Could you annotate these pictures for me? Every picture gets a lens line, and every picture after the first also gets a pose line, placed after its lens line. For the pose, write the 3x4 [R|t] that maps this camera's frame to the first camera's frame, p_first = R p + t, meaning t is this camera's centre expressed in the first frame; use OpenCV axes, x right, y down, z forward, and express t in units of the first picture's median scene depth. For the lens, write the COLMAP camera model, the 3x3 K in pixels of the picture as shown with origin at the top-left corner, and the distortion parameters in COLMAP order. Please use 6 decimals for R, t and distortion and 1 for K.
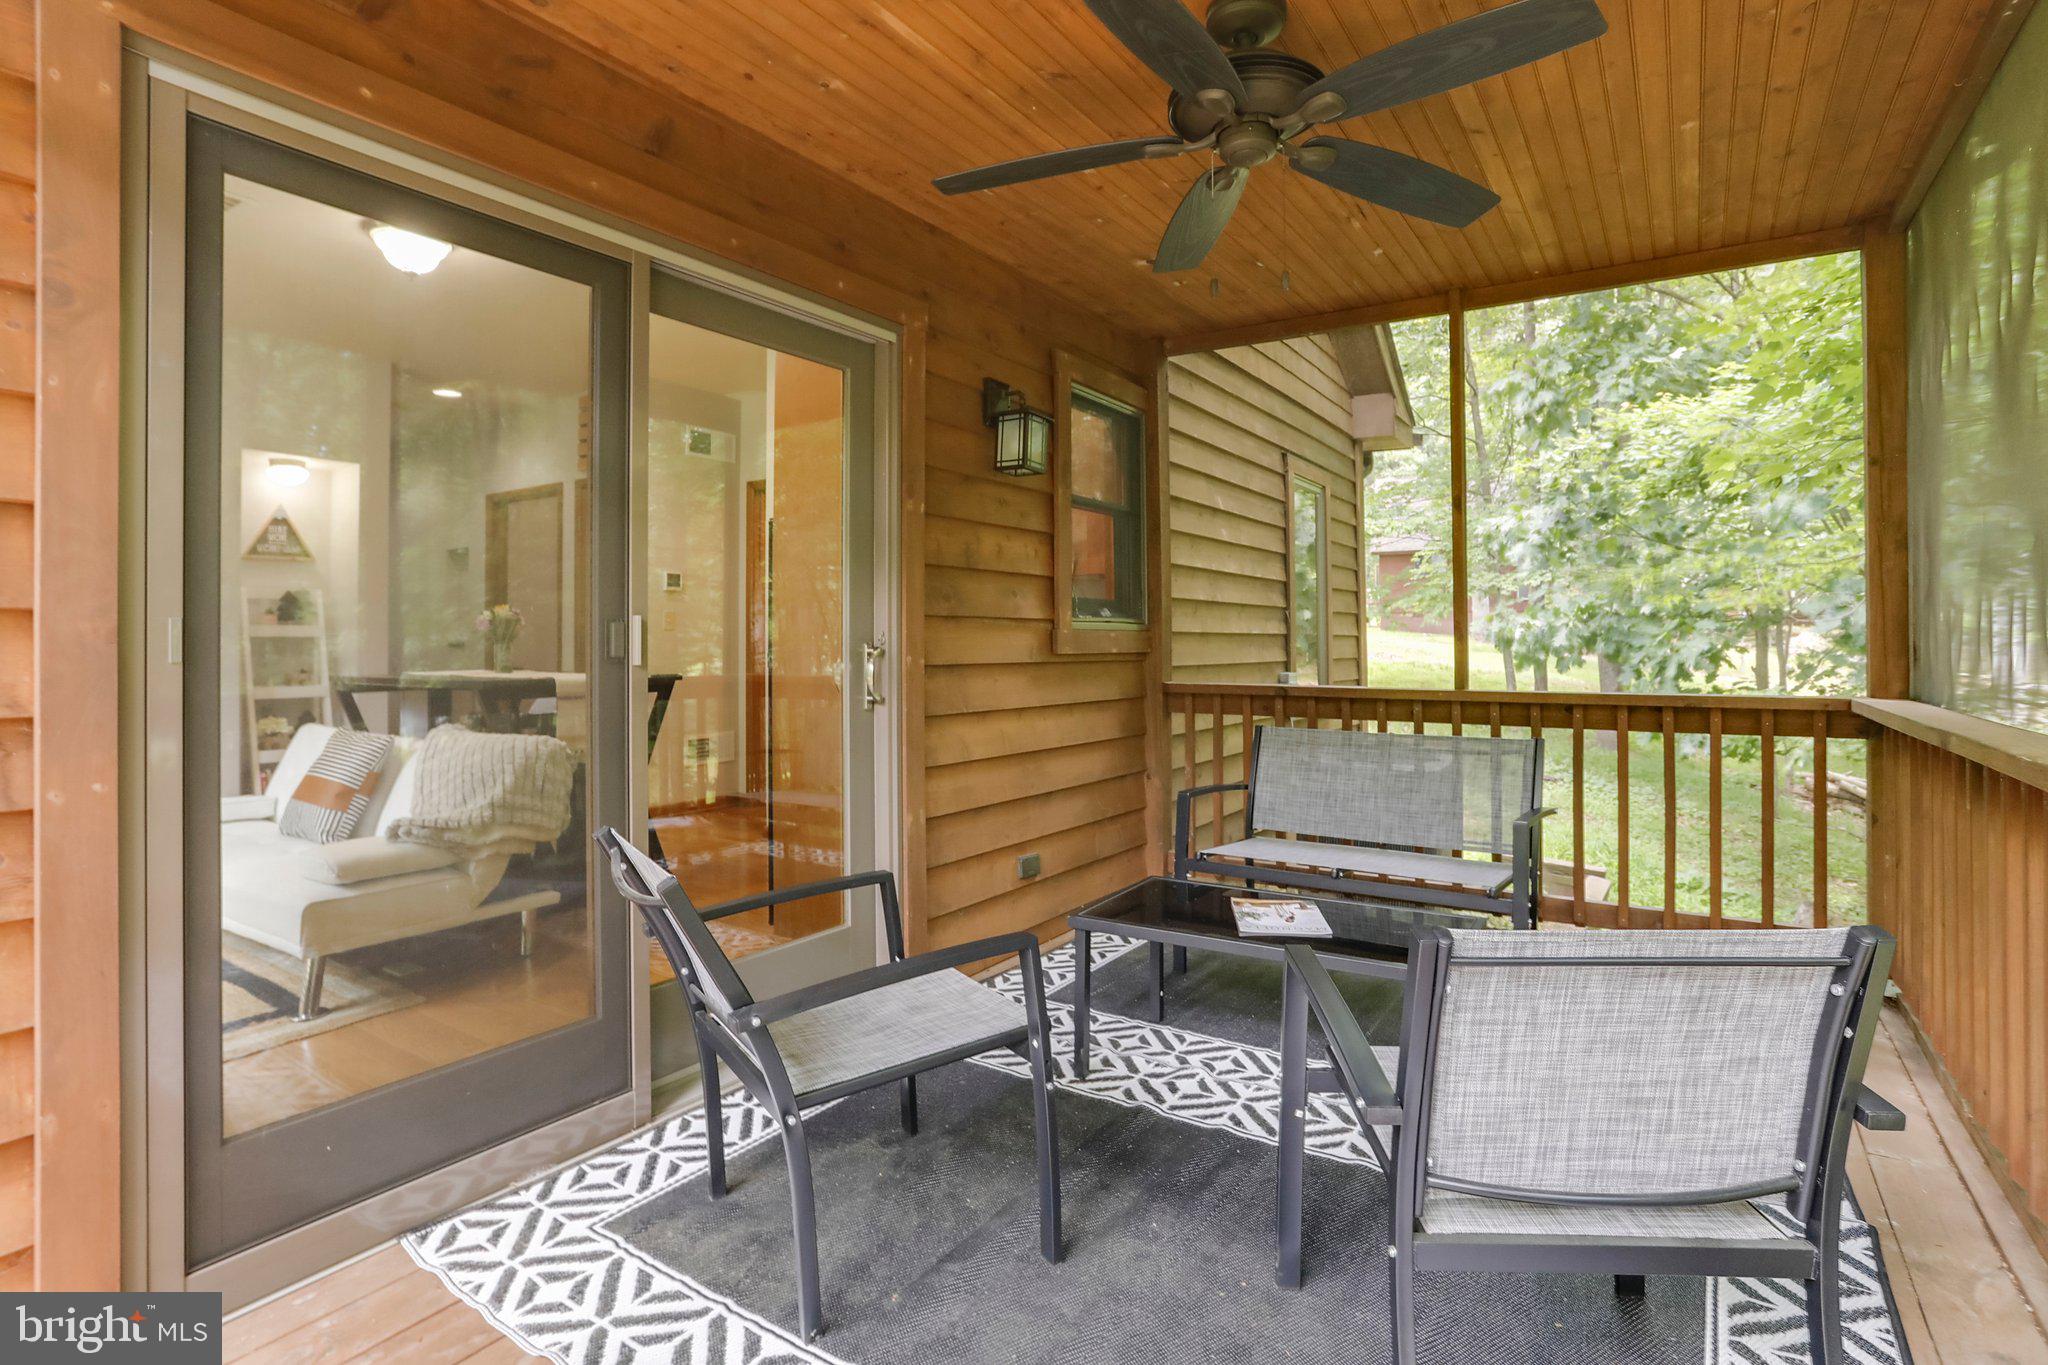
lens RADIAL K [[994.6, 0, 1026.4], [0, 994.6, 636.7], [0, 0, 1]] dist [0.000270, 0.000042]
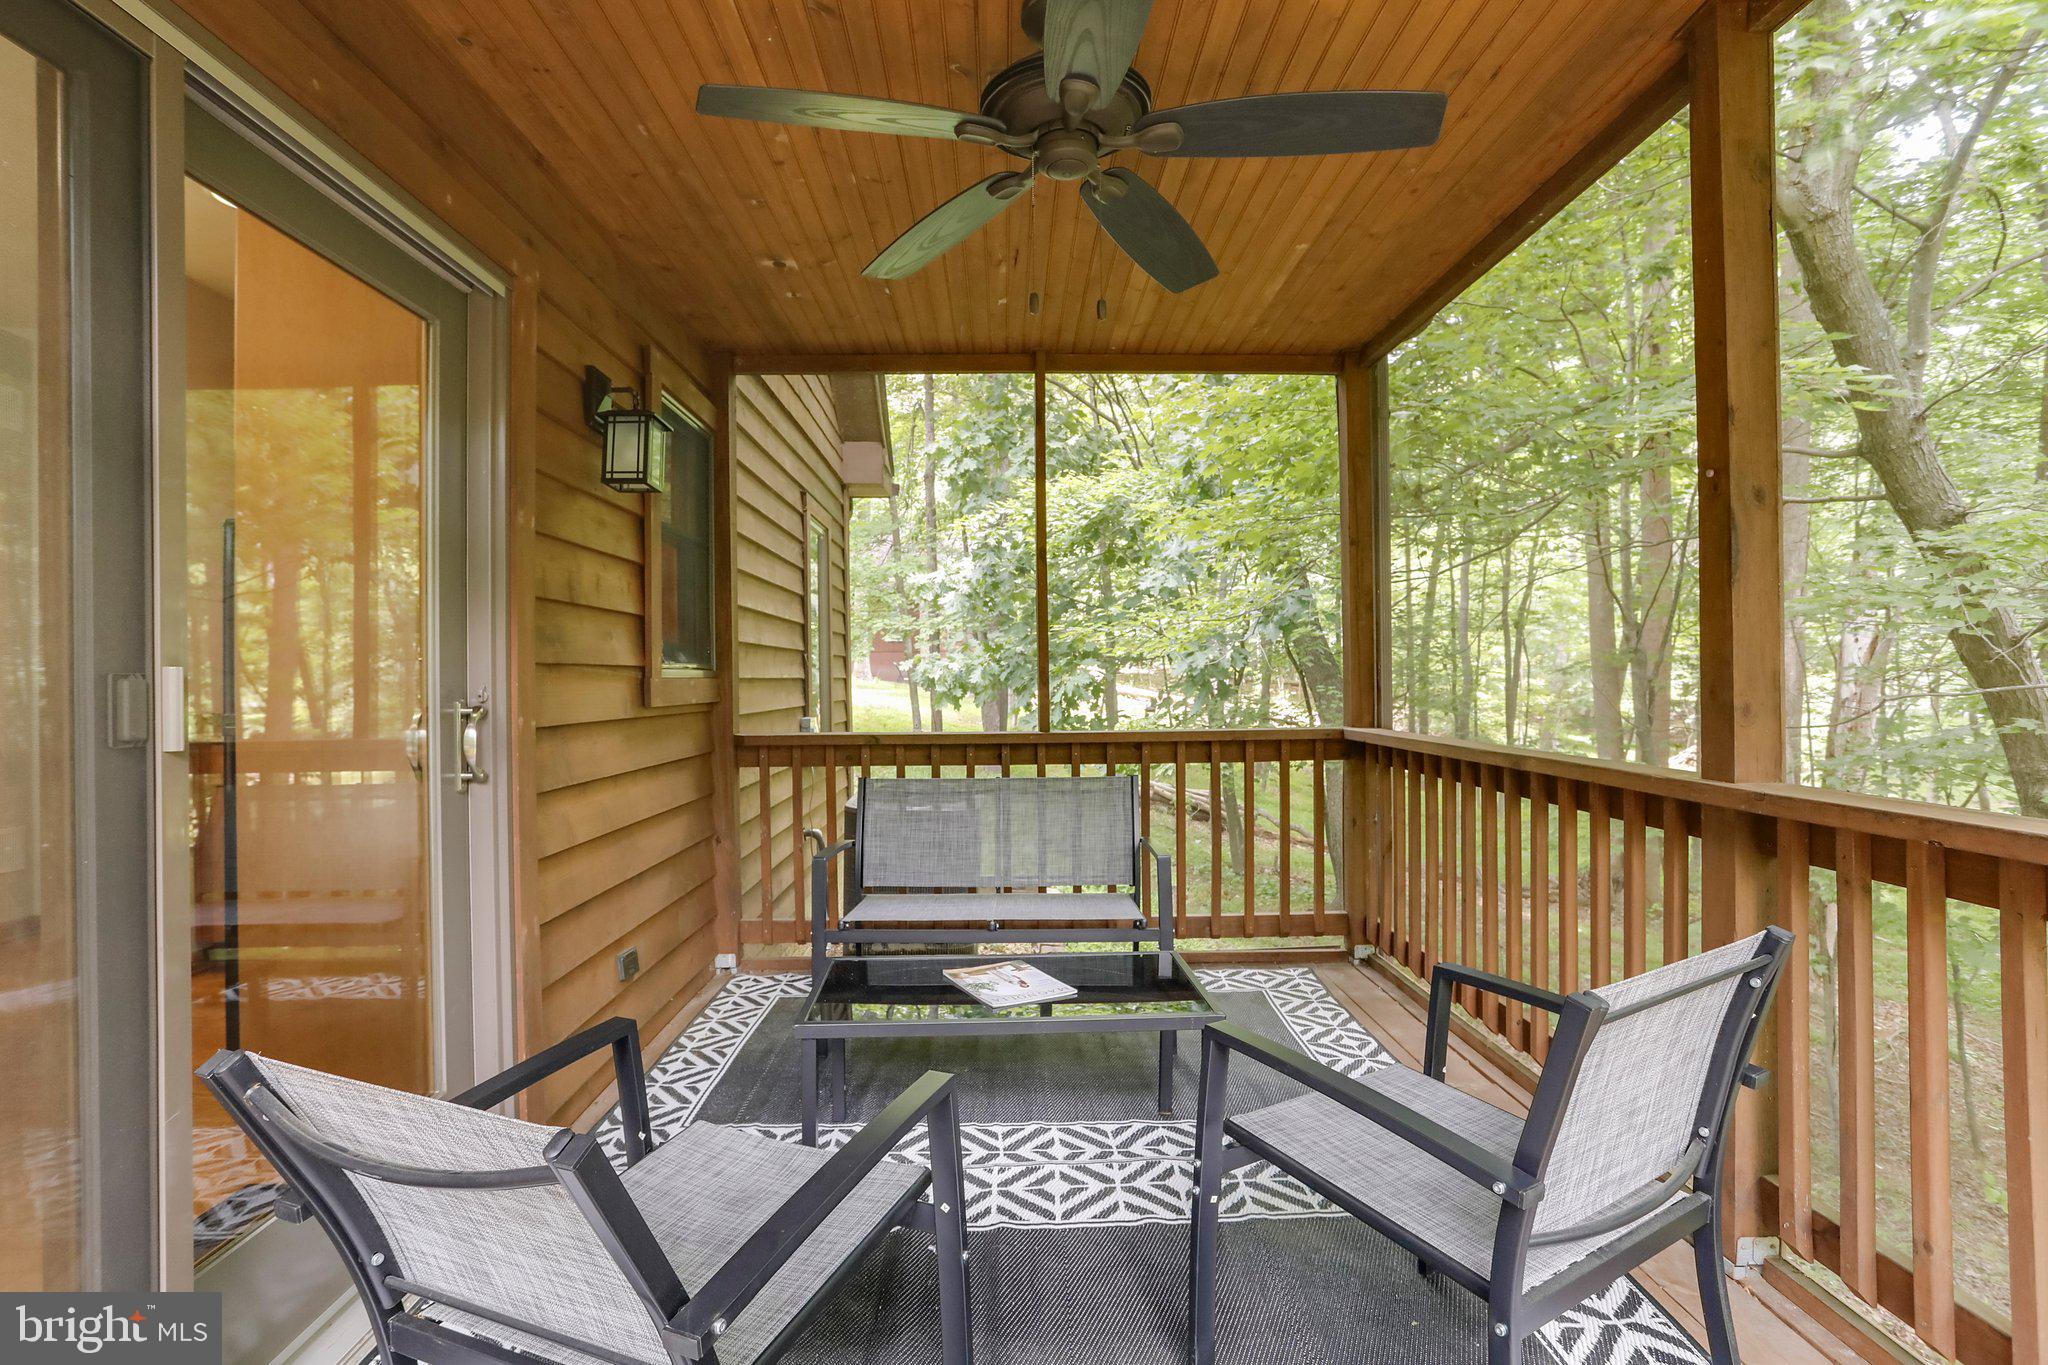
lens RADIAL K [[994.6, 0, 1017.6], [0, 994.6, 681.0], [0, 0, 1]] dist [0.000270, 0.000042]
pose [[0.832788, -0.009663, 0.553507, -0.169783], [0.007454, 0.999953, 0.006242, -0.007744], [-0.553541, -0.001072, 0.832821, 0.120145]]
